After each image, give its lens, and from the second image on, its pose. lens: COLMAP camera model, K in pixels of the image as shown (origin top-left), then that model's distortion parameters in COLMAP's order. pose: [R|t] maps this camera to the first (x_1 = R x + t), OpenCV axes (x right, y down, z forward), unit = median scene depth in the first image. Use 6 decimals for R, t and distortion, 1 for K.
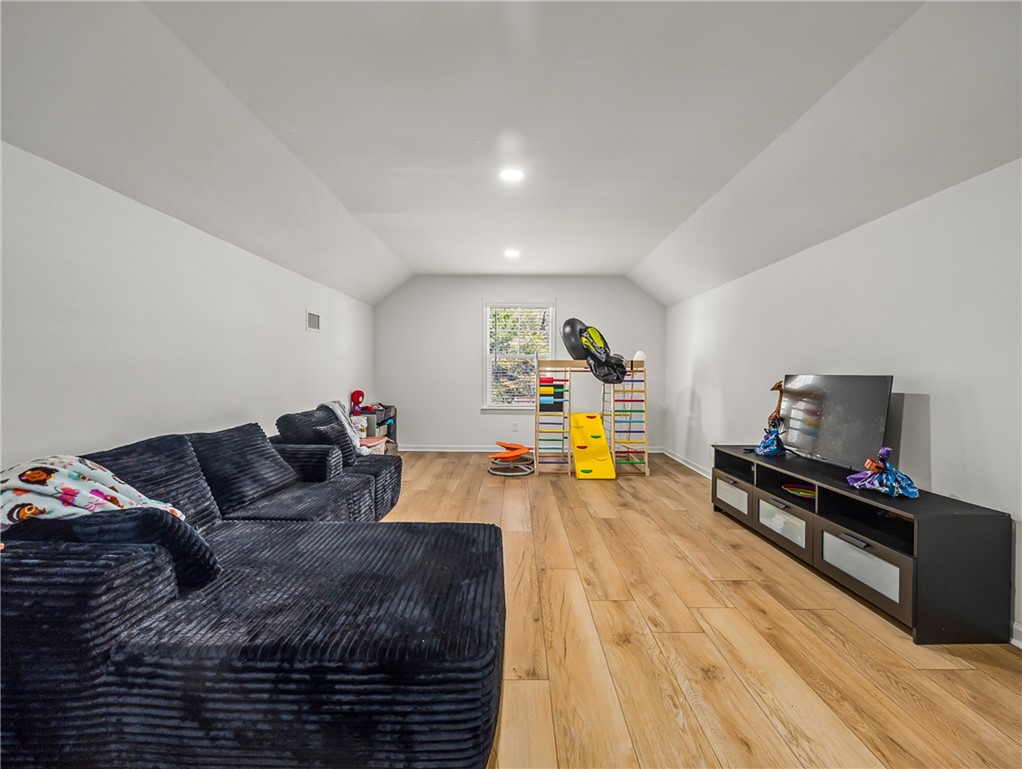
lens RADIAL K [[442.1, 0, 508.3], [0, 442.1, 382.2], [0, 0, 1]] dist [-0.000141, 0.000179]
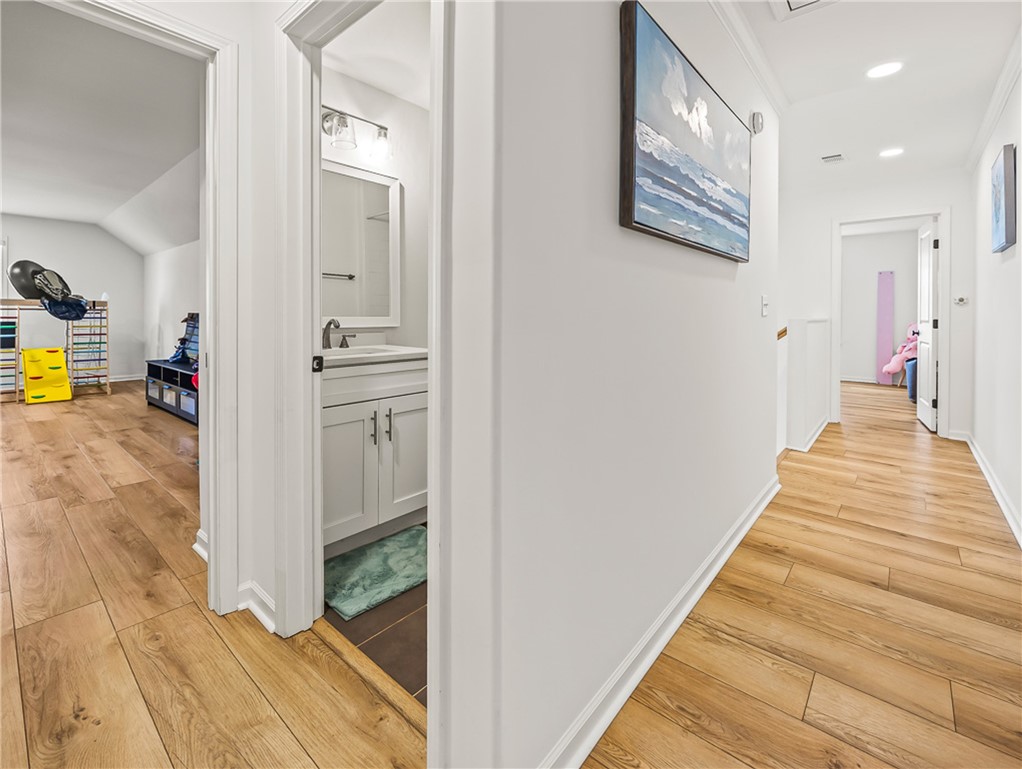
lens RADIAL K [[461.1, 0, 508.4], [0, 461.1, 323.3], [0, 0, 1]] dist [-0.004103, -0.000975]
pose [[0.649397, -0.009614, 0.760388, 0.062974], [0.010760, 0.999936, 0.003454, 0.019149], [-0.760373, 0.005938, 0.649459, -0.656043]]
